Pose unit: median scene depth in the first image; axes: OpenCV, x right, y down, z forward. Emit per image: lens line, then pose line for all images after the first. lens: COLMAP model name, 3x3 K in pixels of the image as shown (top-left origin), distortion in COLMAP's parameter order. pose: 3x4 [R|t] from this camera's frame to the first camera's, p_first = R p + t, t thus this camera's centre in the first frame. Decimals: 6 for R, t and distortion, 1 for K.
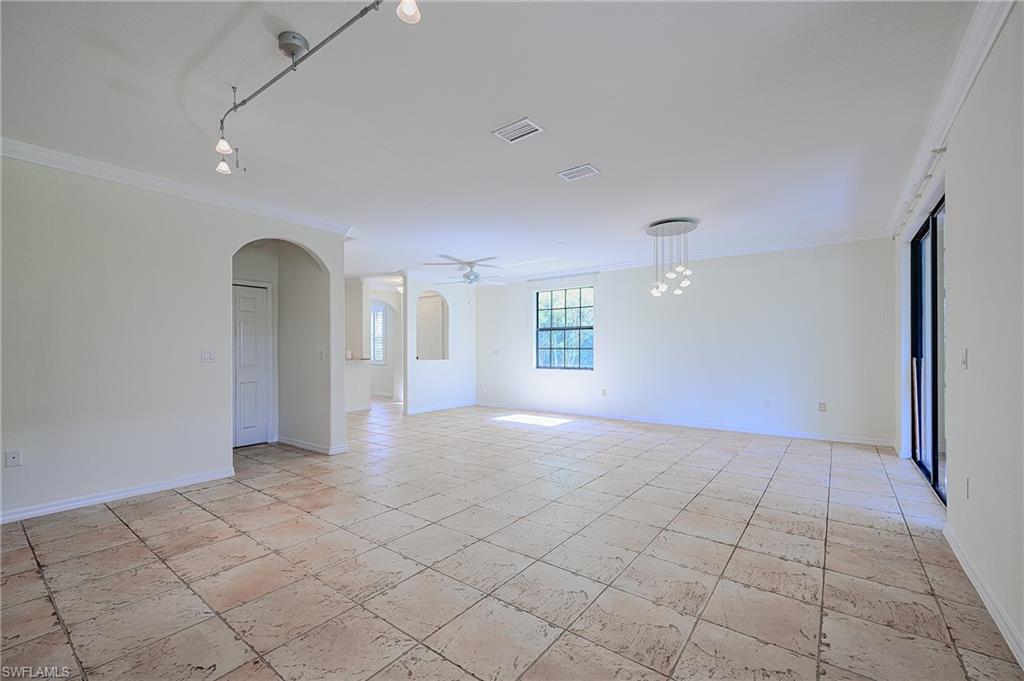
lens RADIAL K [[429.8, 0, 512.0], [0, 429.8, 340.5], [0, 0, 1]] dist [0.001513, 0.000122]
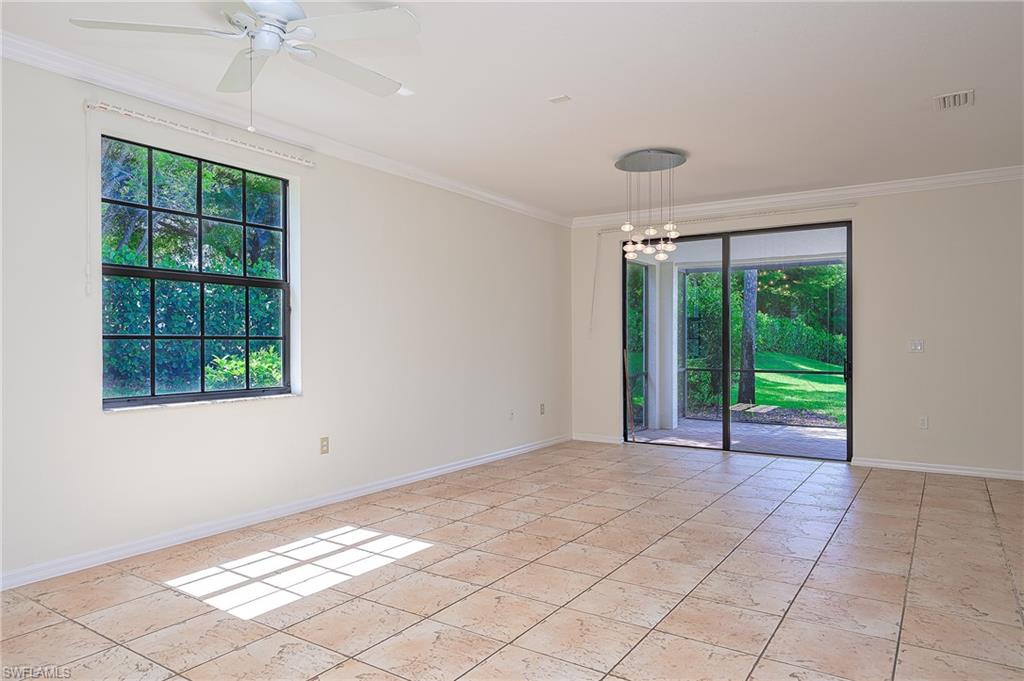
lens RADIAL K [[647.2, 0, 508.2], [0, 647.2, 359.7], [0, 0, 1]] dist [-0.001039, -0.000130]
pose [[-0.056704, -0.022586, 0.998136, -0.825581], [-0.017800, 0.999608, 0.021608, 0.042797], [-0.998232, -0.016542, -0.057084, 1.670429]]
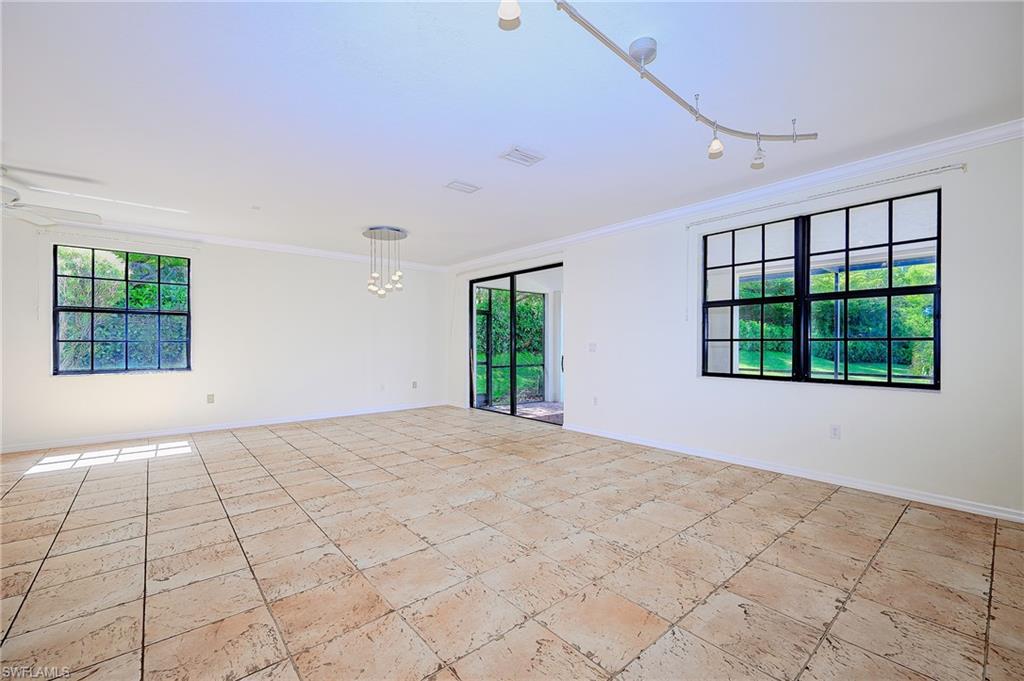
lens RADIAL K [[429.8, 0, 512.0], [0, 429.8, 340.5], [0, 0, 1]] dist [0.001513, 0.000122]
pose [[0.205138, 0.008165, 0.978699, -0.852790], [-0.023111, 0.999727, -0.003496, 0.012766], [-0.978460, -0.021902, 0.205270, 0.591009]]
